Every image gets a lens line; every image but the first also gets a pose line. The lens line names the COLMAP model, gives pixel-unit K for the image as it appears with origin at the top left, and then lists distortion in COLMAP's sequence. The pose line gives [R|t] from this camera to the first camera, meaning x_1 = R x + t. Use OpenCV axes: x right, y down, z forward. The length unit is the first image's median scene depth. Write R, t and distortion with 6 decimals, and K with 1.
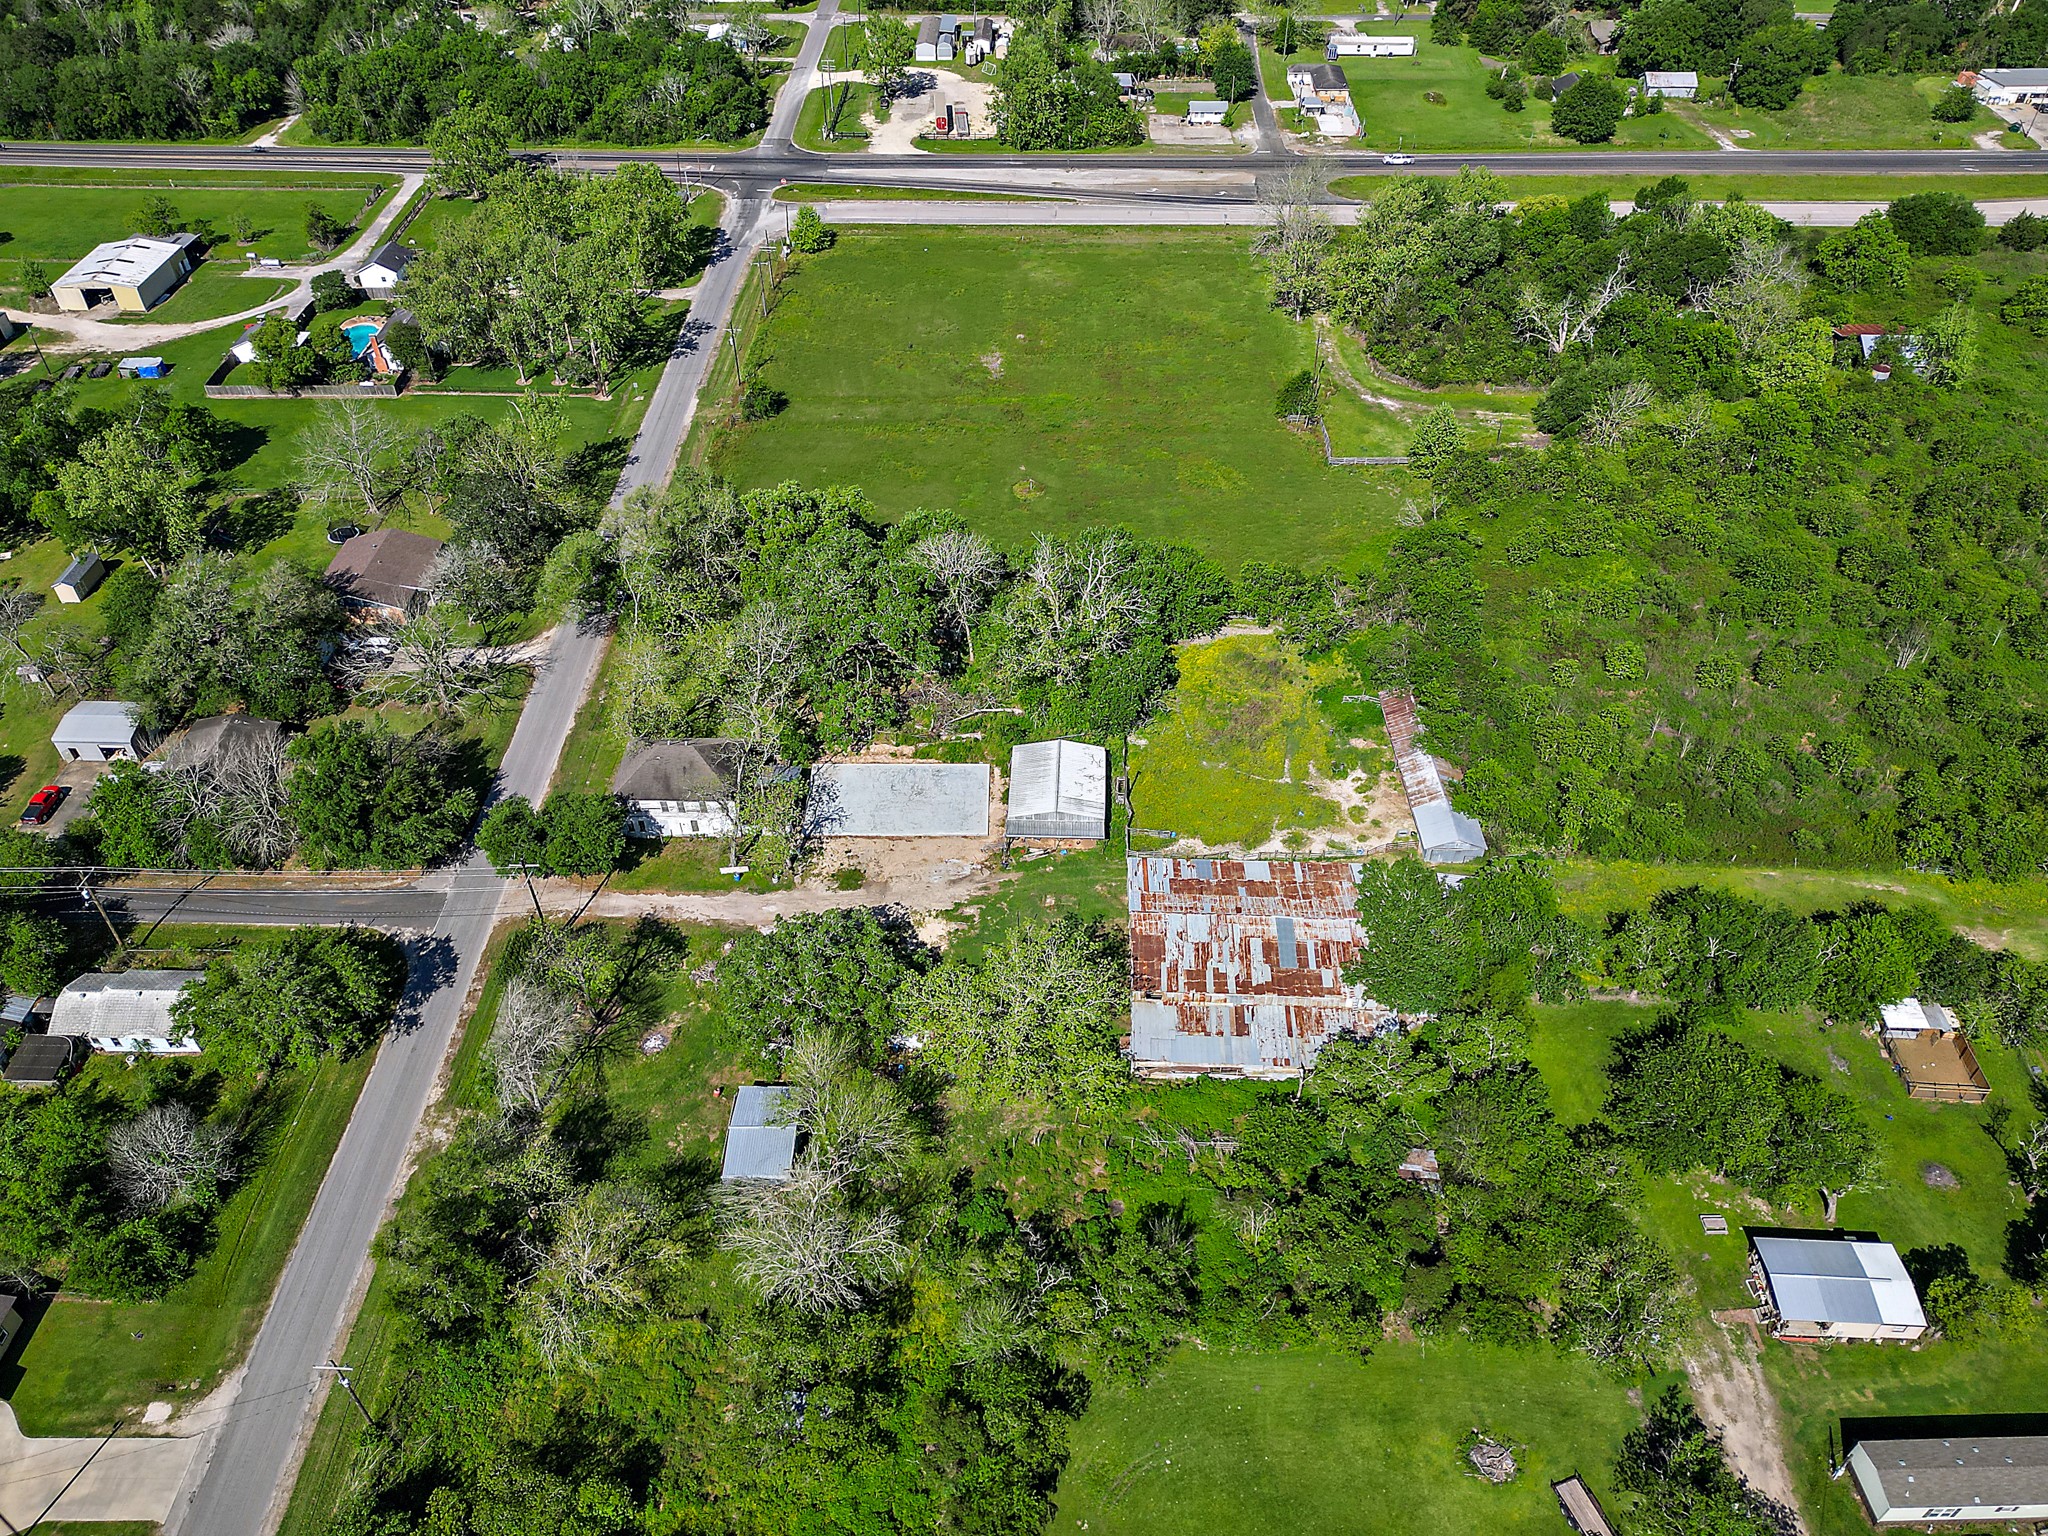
lens RADIAL K [[1463.2, 0, 1019.2], [0, 1463.2, 770.5], [0, 0, 1]] dist [0.074024, -0.077564]
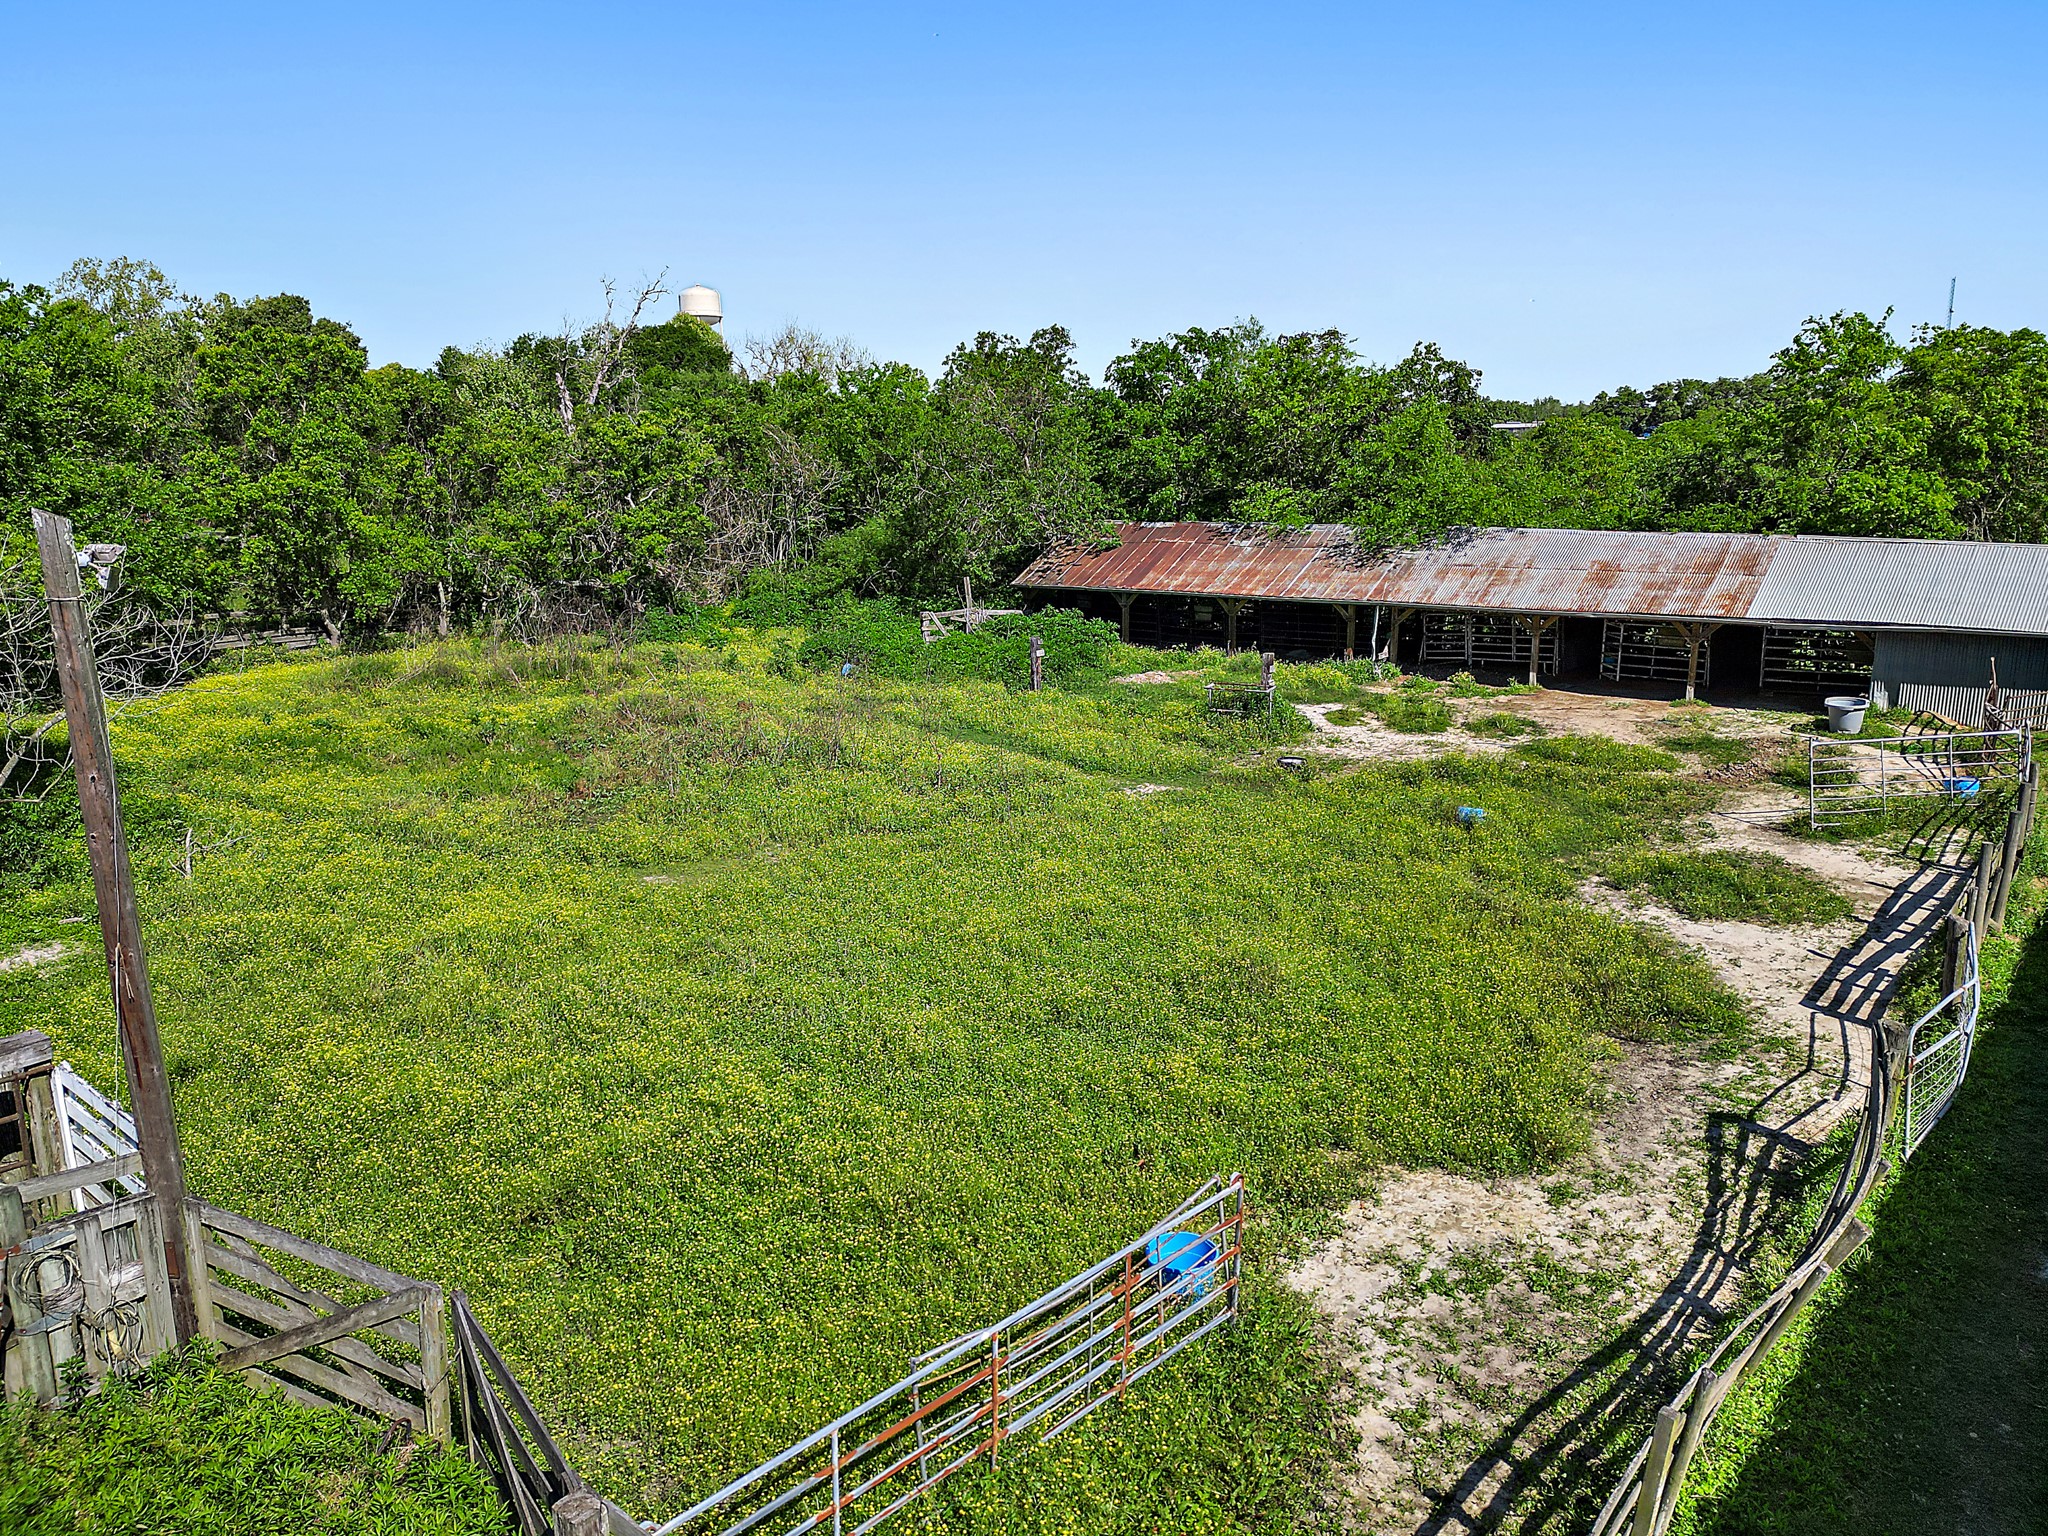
lens RADIAL K [[1475.6, 0, 1024.0], [0, 1475.6, 768.0], [0, 0, 1]] dist [0.072269, -0.077932]
pose [[0.618221, -0.179975, 0.765122, 0.055953], [0.533223, 0.811208, -0.240031, 0.041063], [-0.577473, 0.556373, 0.597473, 1.031252]]
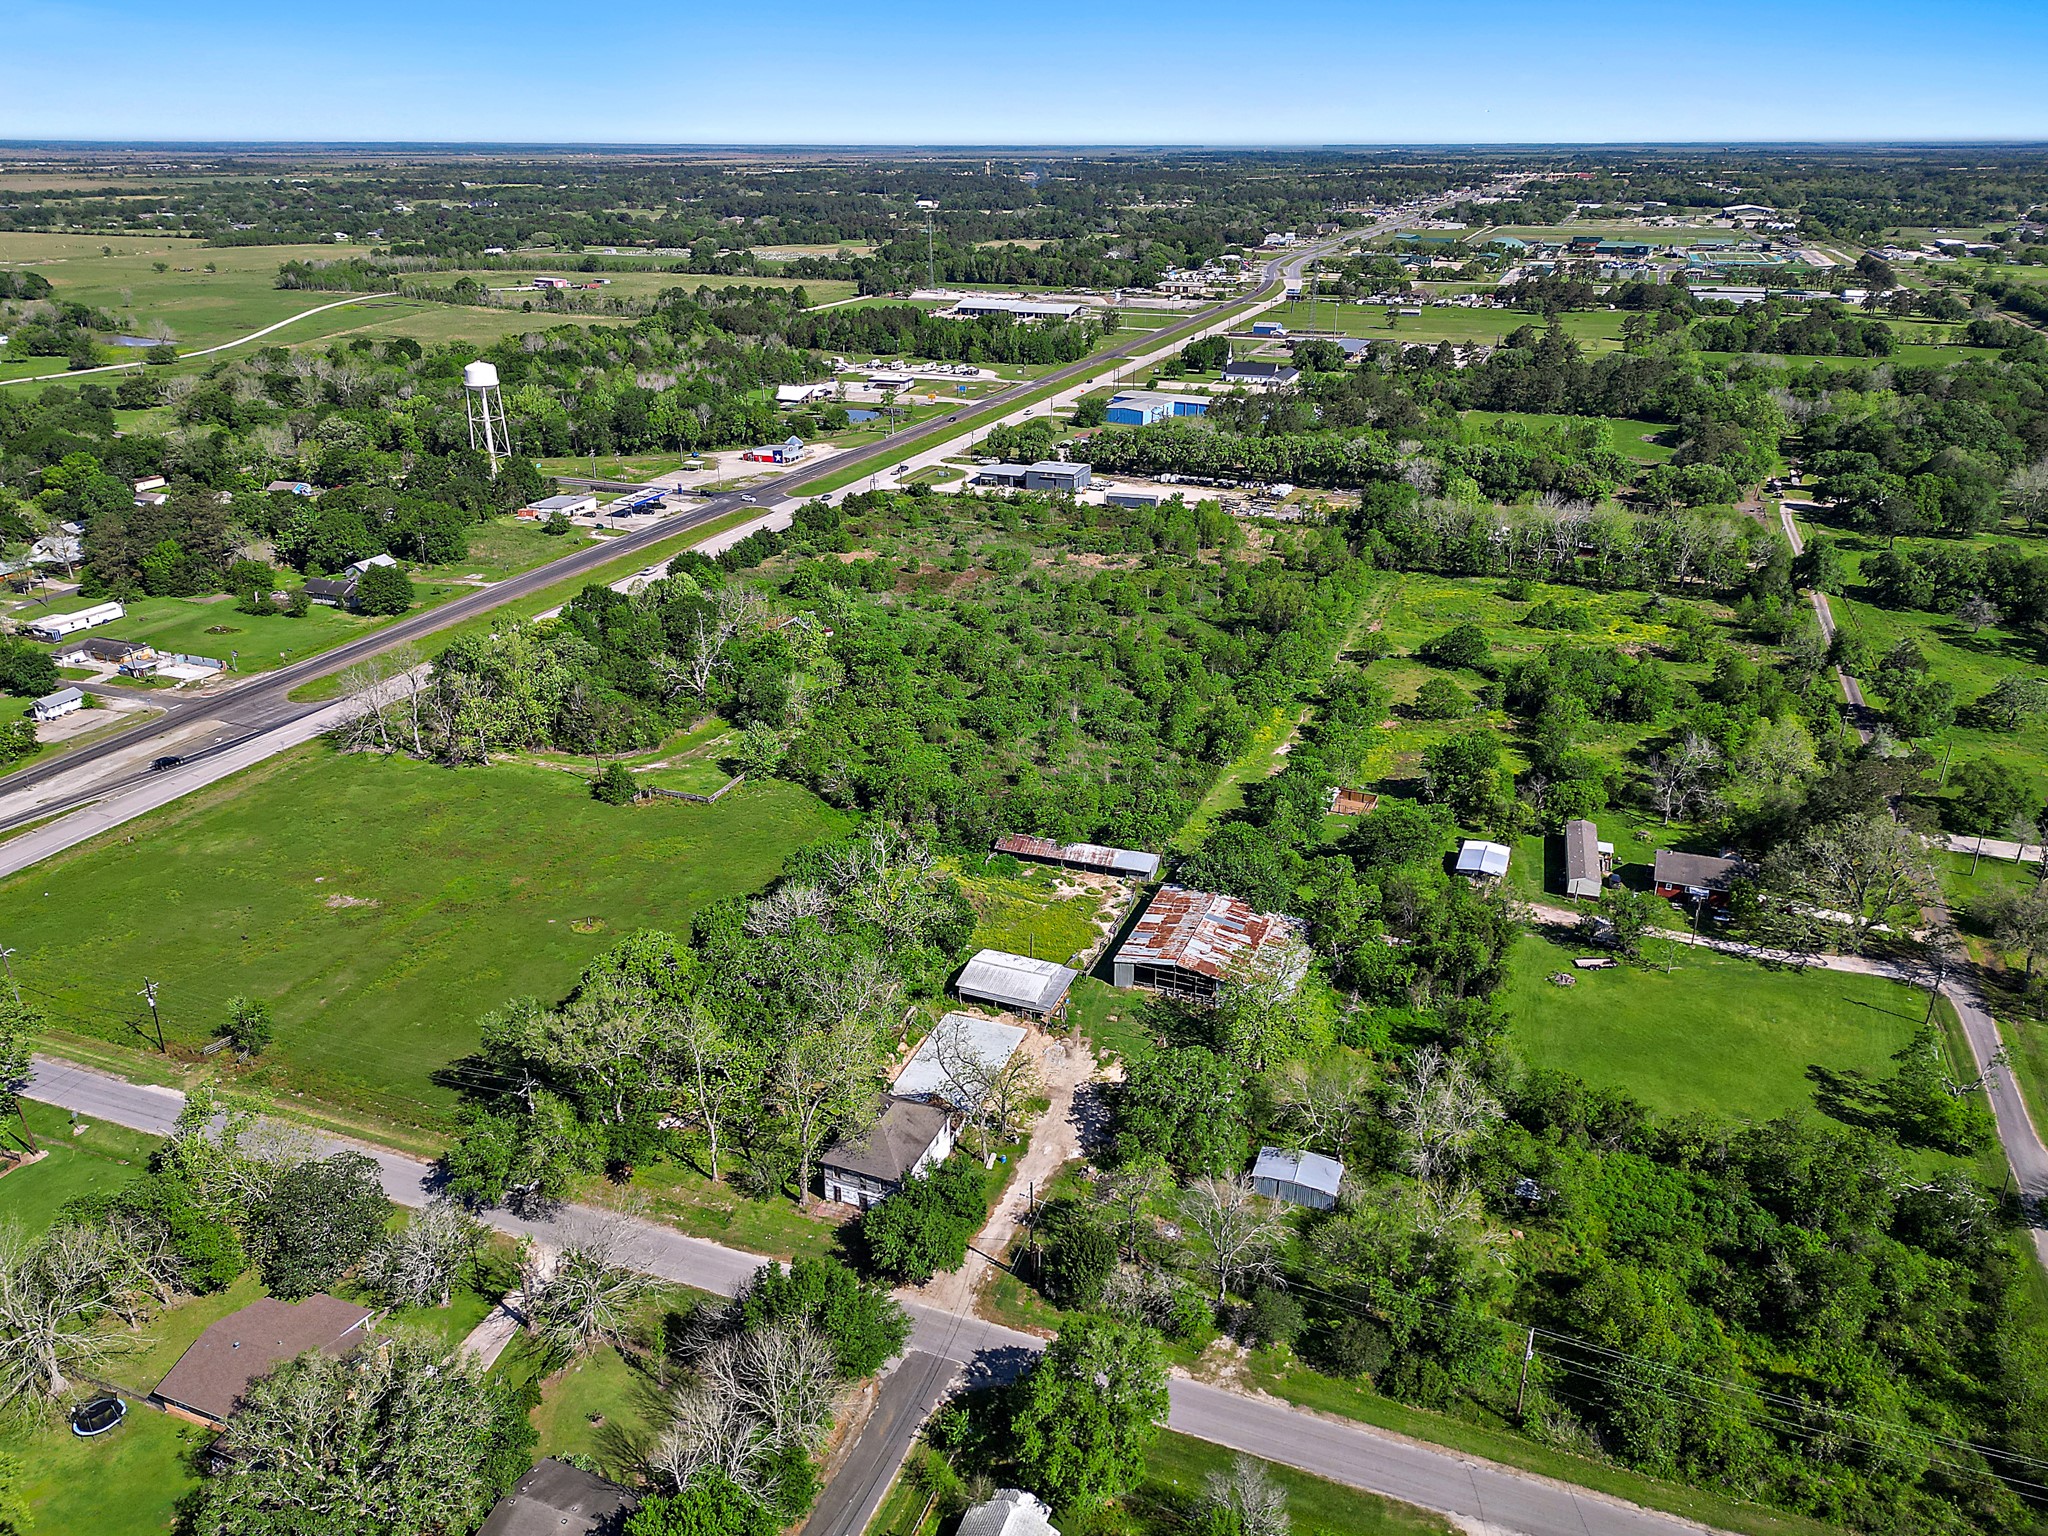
lens RADIAL K [[1463.2, 0, 1019.2], [0, 1463.2, 770.5], [0, 0, 1]] dist [0.074024, -0.077564]
pose [[0.340548, -0.370377, 0.864204, -1.089204], [0.628884, 0.773005, 0.083474, -0.250055], [-0.698951, 0.515057, 0.496170, 0.309887]]
